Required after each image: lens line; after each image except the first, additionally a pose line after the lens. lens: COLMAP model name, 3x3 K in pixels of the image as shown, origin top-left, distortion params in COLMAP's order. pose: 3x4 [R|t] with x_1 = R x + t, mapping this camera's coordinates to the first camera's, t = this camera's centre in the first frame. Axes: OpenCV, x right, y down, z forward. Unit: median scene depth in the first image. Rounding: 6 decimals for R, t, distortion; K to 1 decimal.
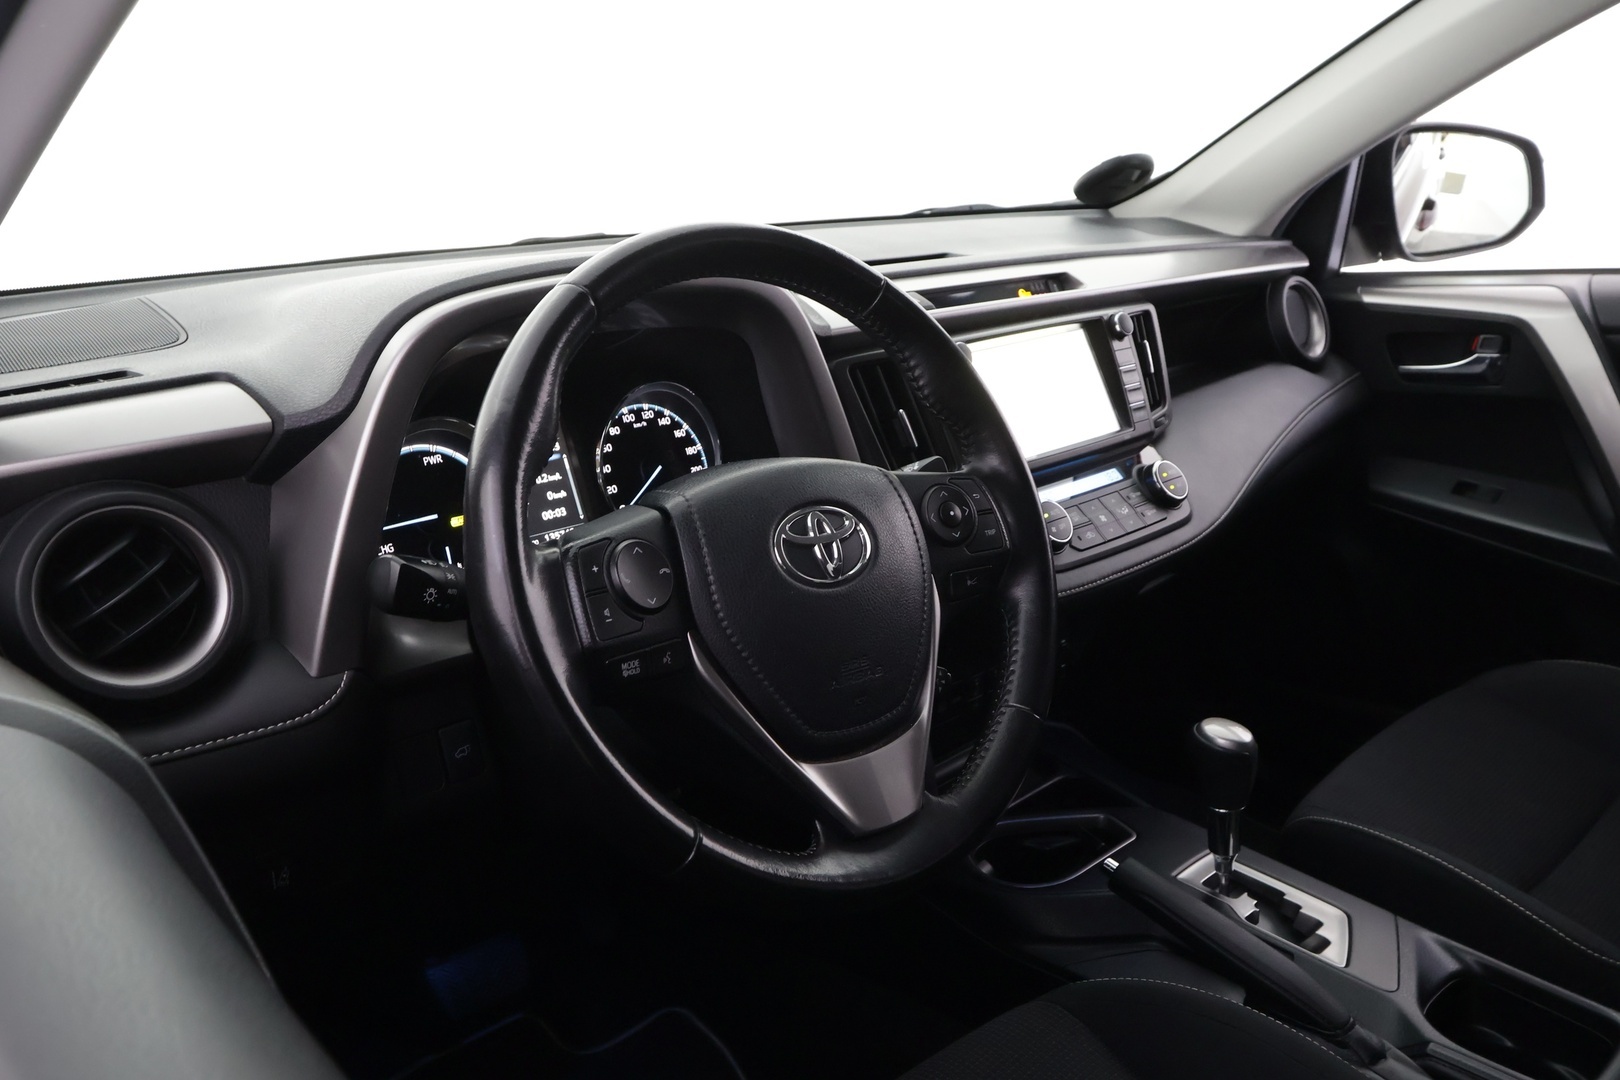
lens RADIAL K [[1294.8, 0, 806.0], [0, 1294.8, 543.4], [0, 0, 1]] dist [0.013752, -0.005303]
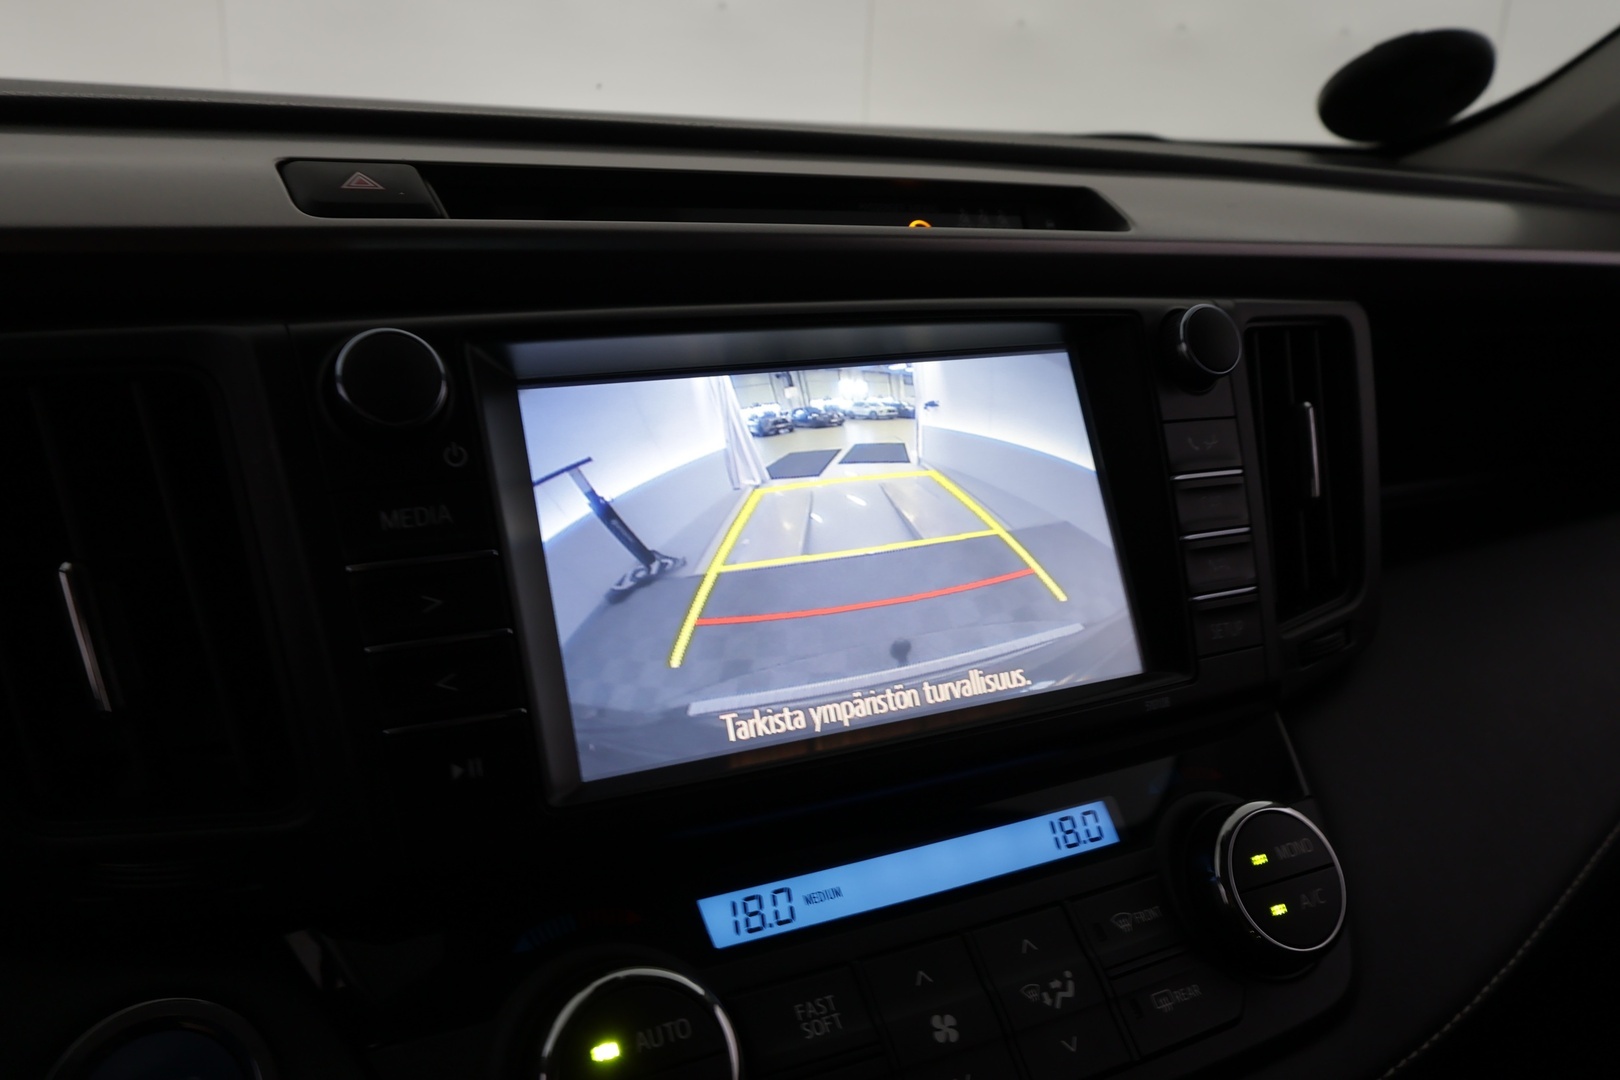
lens RADIAL K [[1294.8, 0, 806.0], [0, 1294.8, 543.4], [0, 0, 1]] dist [0.013752, -0.005303]
pose [[0.959656, 0.124566, -0.252078, 0.235145], [-0.131444, 0.991267, -0.010563, -0.103087], [0.248561, 0.043271, 0.967649, 0.665591]]
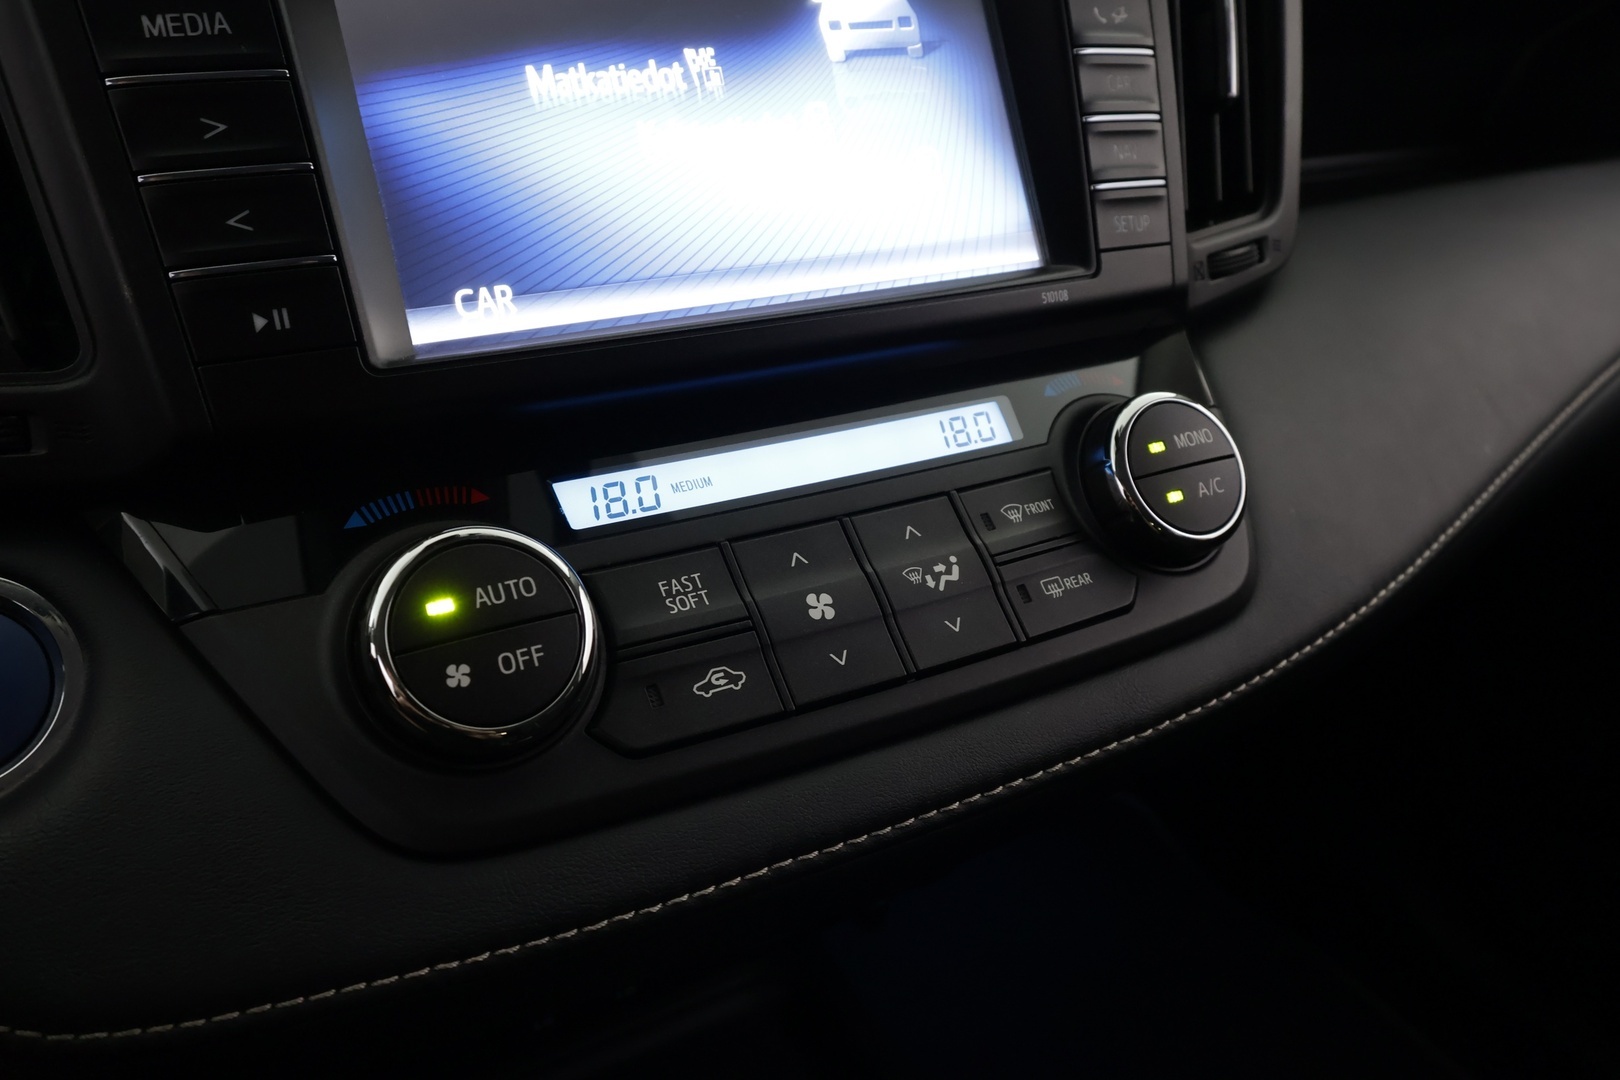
lens RADIAL K [[1298.1, 0, 810.0], [0, 1298.1, 540.0], [0, 0, 1]] dist [0.012288, 0.000880]
pose [[0.973903, 0.135642, -0.181972, 0.248855], [-0.110899, 0.983936, 0.139899, -0.061902], [0.198025, -0.116068, 0.973301, 0.688504]]
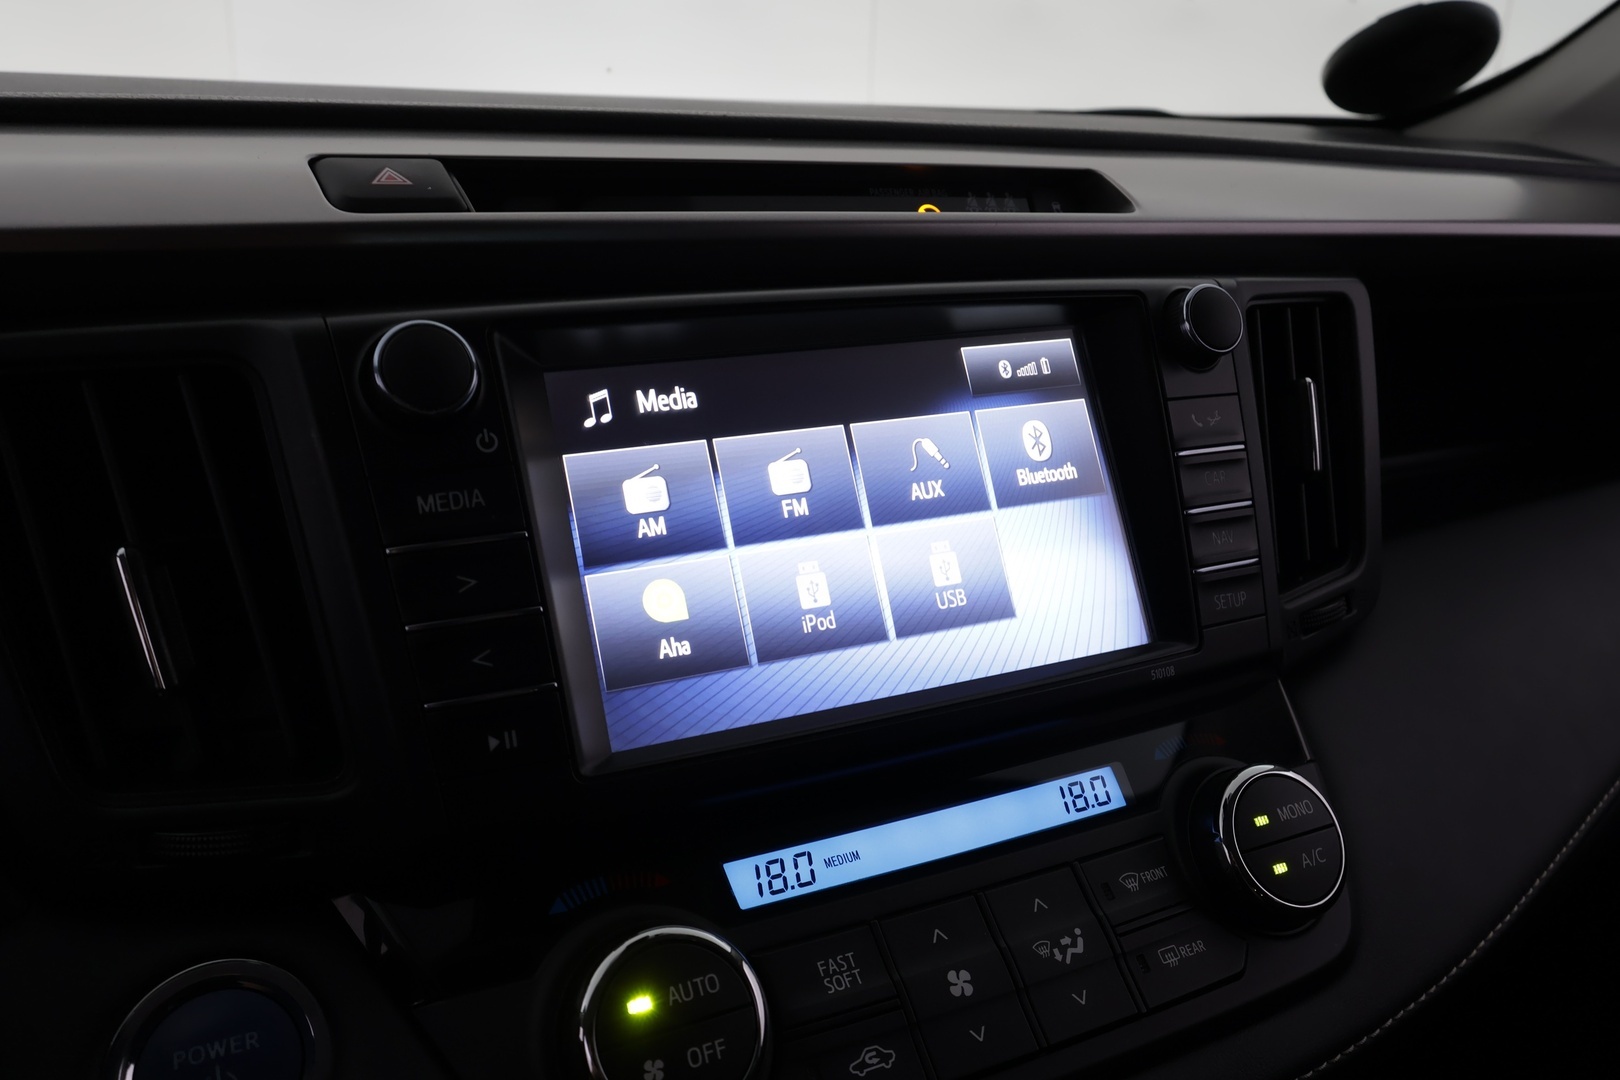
lens RADIAL K [[1298.1, 0, 810.0], [0, 1298.1, 540.0], [0, 0, 1]] dist [0.012288, 0.000880]
pose [[0.959785, 0.118698, -0.254407, 0.236508], [-0.121011, 0.992629, 0.006600, -0.103513], [0.253315, 0.024451, 0.967075, 0.654403]]
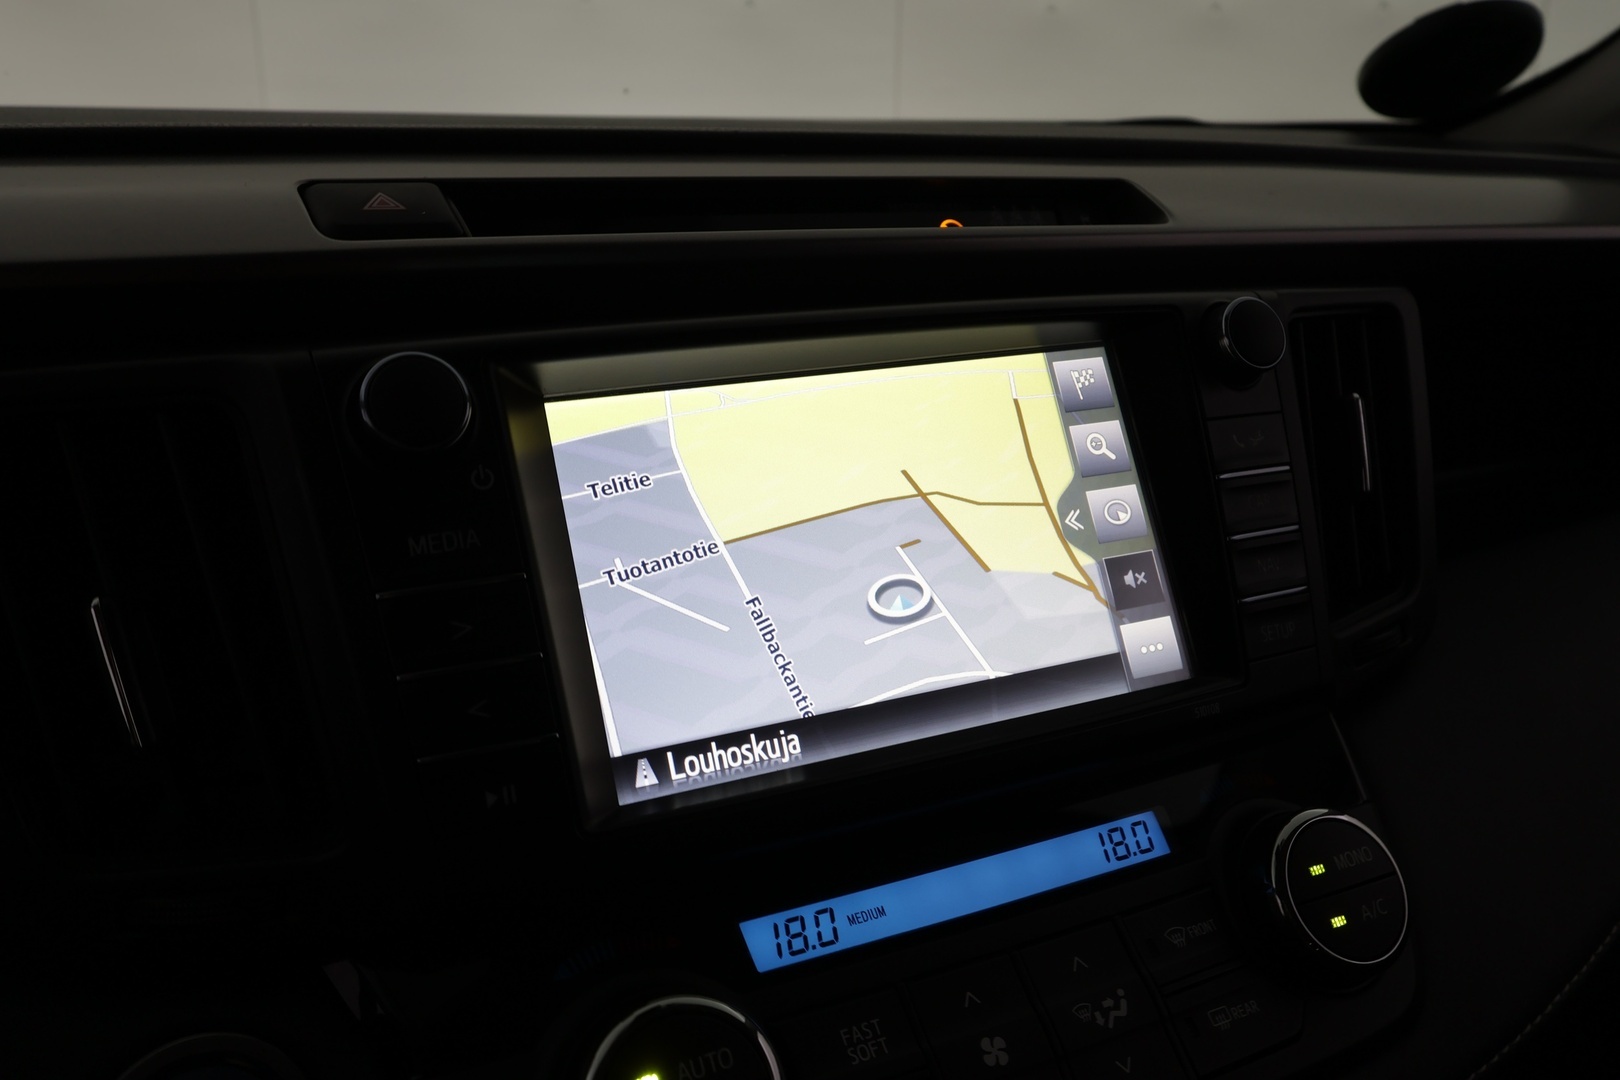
lens RADIAL K [[1294.8, 0, 806.0], [0, 1294.8, 543.4], [0, 0, 1]] dist [0.013752, -0.005303]
pose [[0.953300, 0.102412, -0.284133, 0.235206], [-0.107381, 0.994216, -0.001925, -0.107218], [0.282292, 0.032346, 0.958783, 0.671041]]
